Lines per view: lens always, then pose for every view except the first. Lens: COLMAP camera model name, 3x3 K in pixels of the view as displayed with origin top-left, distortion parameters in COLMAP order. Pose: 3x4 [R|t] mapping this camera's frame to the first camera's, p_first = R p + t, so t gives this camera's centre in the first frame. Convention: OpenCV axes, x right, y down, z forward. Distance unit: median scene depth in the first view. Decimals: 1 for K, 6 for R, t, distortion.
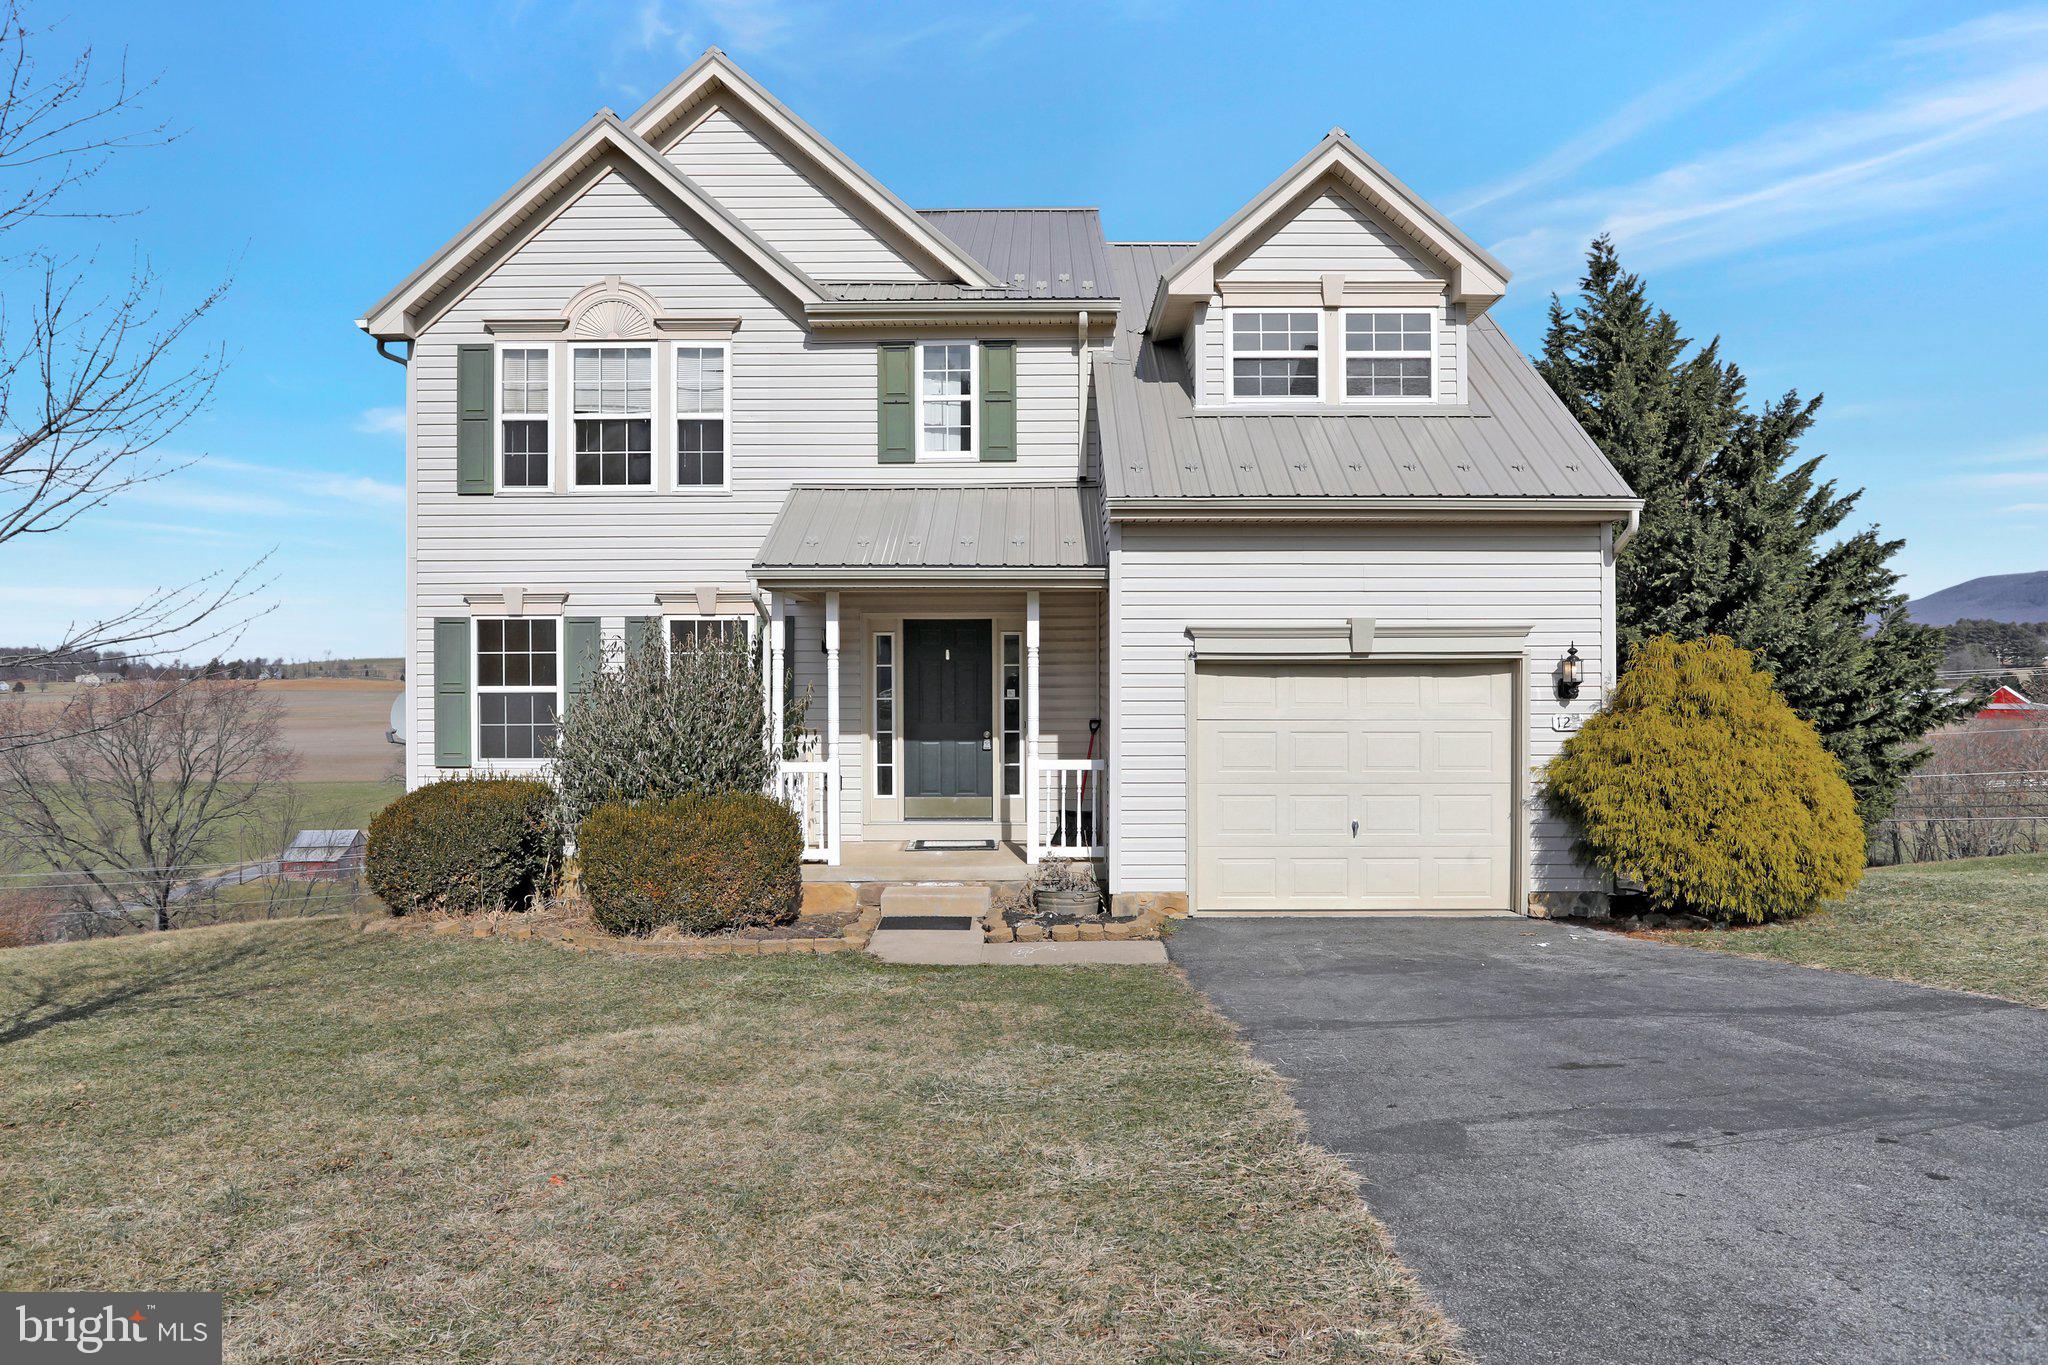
lens RADIAL K [[1363.2, 0, 1024.0], [0, 1363.2, 682.5], [0, 0, 1]] dist [-0.027421, 0.001032]
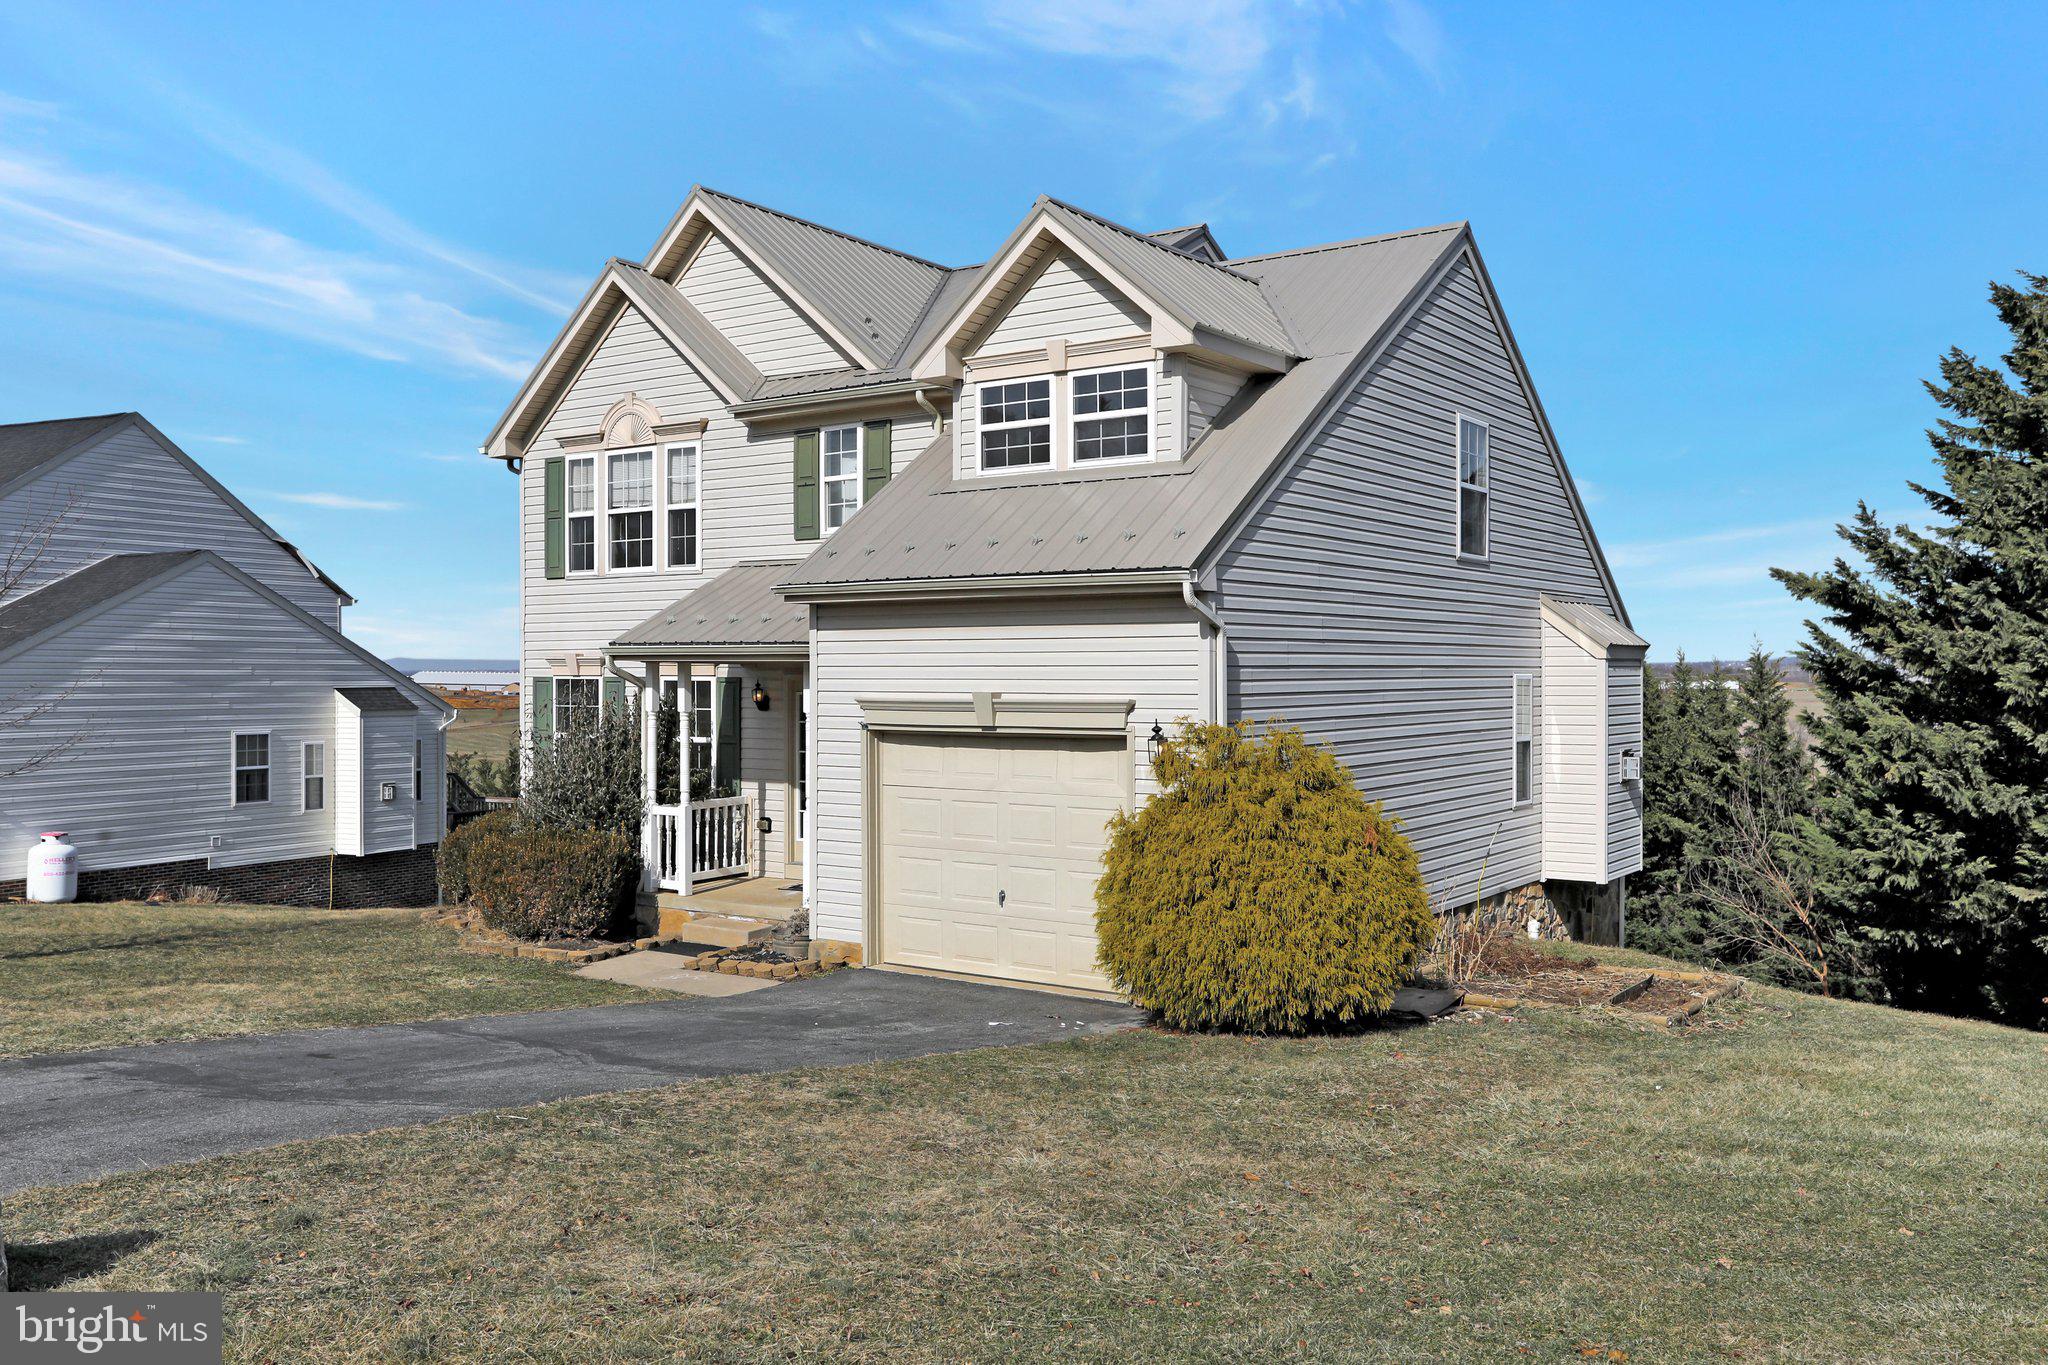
lens RADIAL K [[1660.4, 0, 1024.0], [0, 1660.4, 682.5], [0, 0, 1]] dist [-0.000618, 0.000458]
pose [[0.820568, 0.005328, -0.571523, 0.826825], [-0.004678, 0.999986, 0.002606, -0.048904], [0.571529, 0.000535, 0.820582, -0.007718]]
